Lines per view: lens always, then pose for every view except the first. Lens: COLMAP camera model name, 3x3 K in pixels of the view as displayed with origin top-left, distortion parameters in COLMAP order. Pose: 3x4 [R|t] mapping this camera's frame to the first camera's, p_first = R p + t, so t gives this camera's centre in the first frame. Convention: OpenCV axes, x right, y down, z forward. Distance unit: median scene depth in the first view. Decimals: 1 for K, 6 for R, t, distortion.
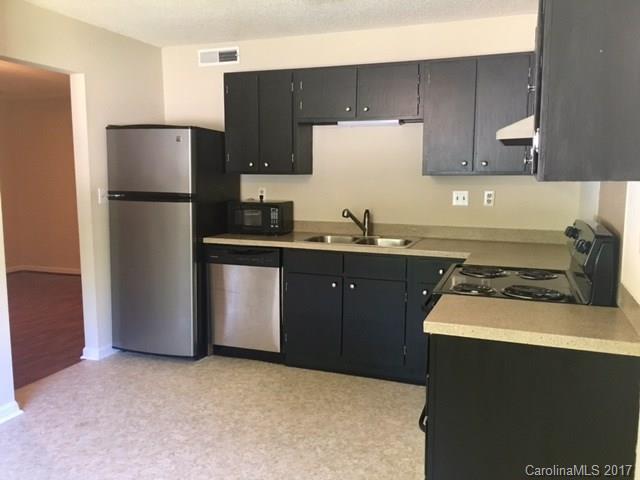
lens RADIAL K [[547.8, 0, 319.5], [0, 547.8, 244.0], [0, 0, 1]] dist [0.072116, -0.087697]
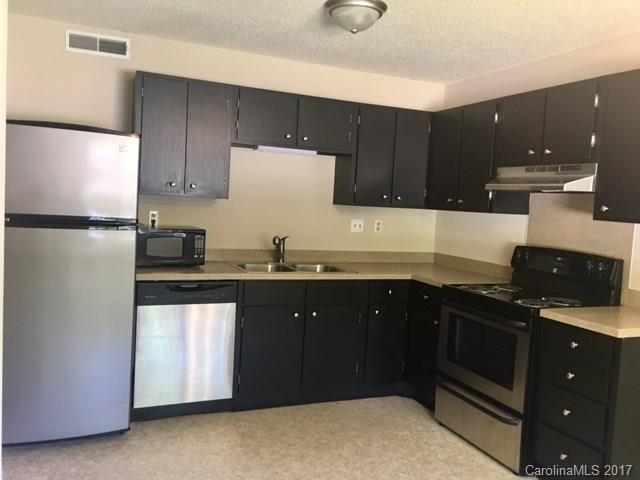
lens RADIAL K [[547.8, 0, 319.5], [0, 547.8, 244.0], [0, 0, 1]] dist [0.072116, -0.087697]
pose [[0.718094, -0.019623, 0.695670, -0.592281], [0.039865, 0.999121, -0.012968, -0.035276], [-0.694803, 0.037046, 0.718245, 0.252166]]
